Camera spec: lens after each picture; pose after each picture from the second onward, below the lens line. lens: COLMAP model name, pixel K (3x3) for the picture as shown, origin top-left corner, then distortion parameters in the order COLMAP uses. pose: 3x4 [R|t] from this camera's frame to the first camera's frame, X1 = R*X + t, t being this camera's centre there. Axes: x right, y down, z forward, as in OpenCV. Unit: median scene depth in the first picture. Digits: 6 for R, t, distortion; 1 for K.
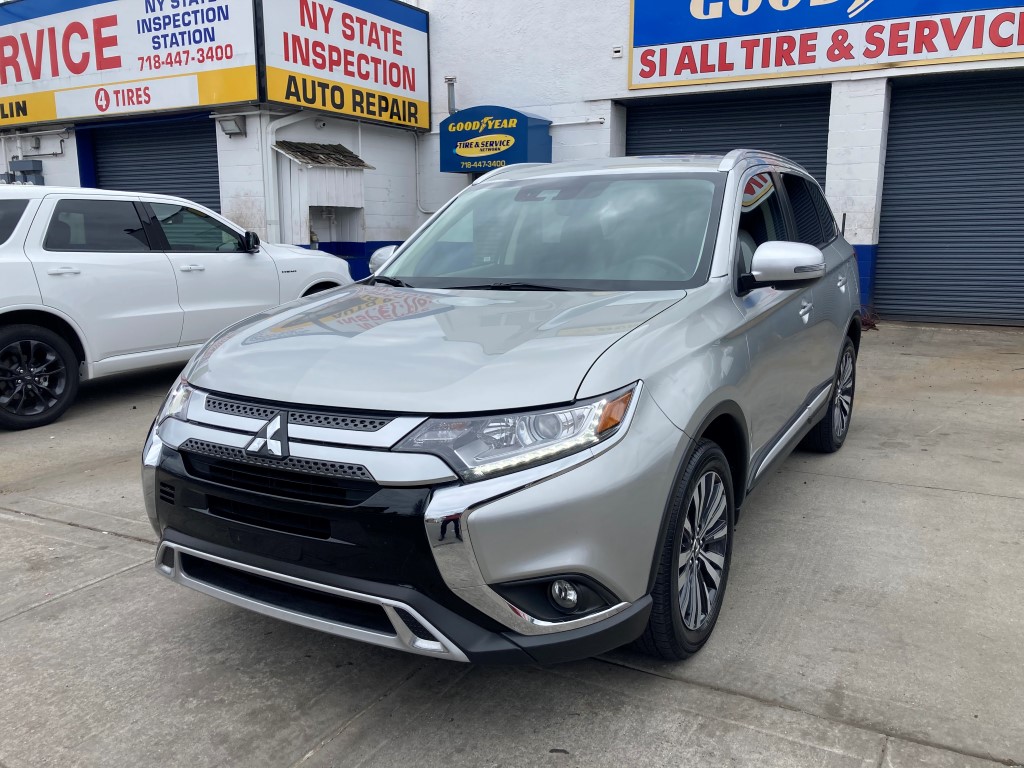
lens RADIAL K [[836.5, 0, 511.0], [0, 836.5, 391.4], [0, 0, 1]] dist [0.018902, -0.011565]
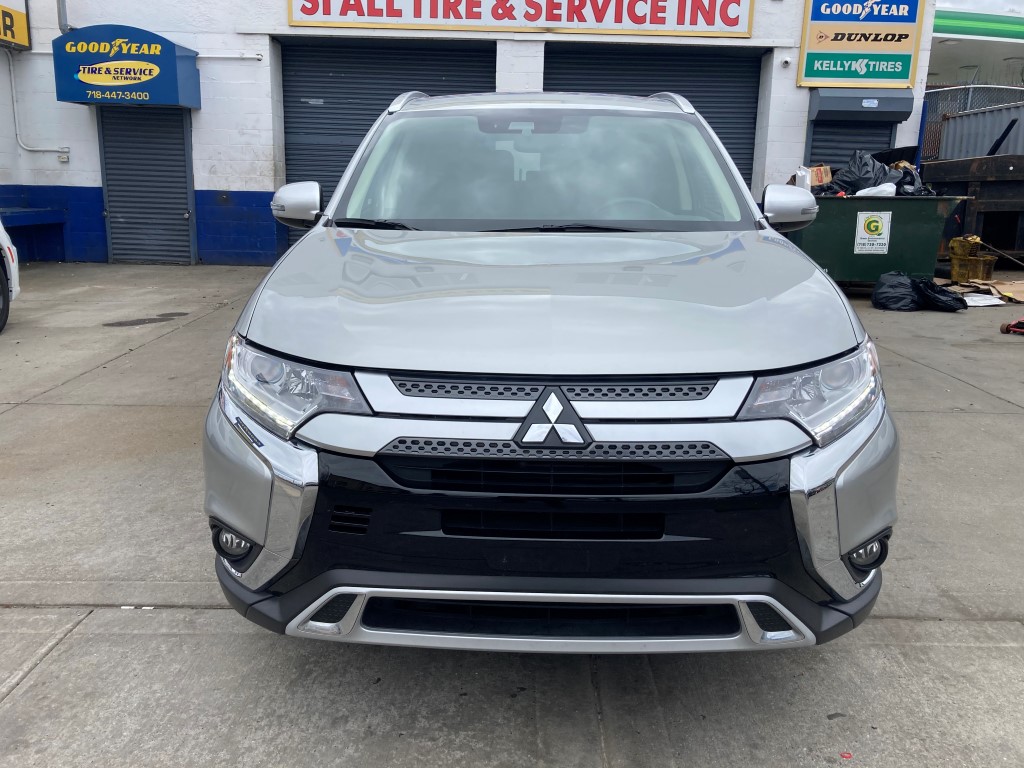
lens RADIAL K [[836.5, 0, 505.9], [0, 836.5, 383.4], [0, 0, 1]] dist [0.018902, -0.011565]
pose [[0.874694, -0.091495, 0.475961, -0.393591], [0.071333, 0.995628, 0.060300, -0.016861], [-0.479397, -0.018792, 0.877397, 0.201681]]
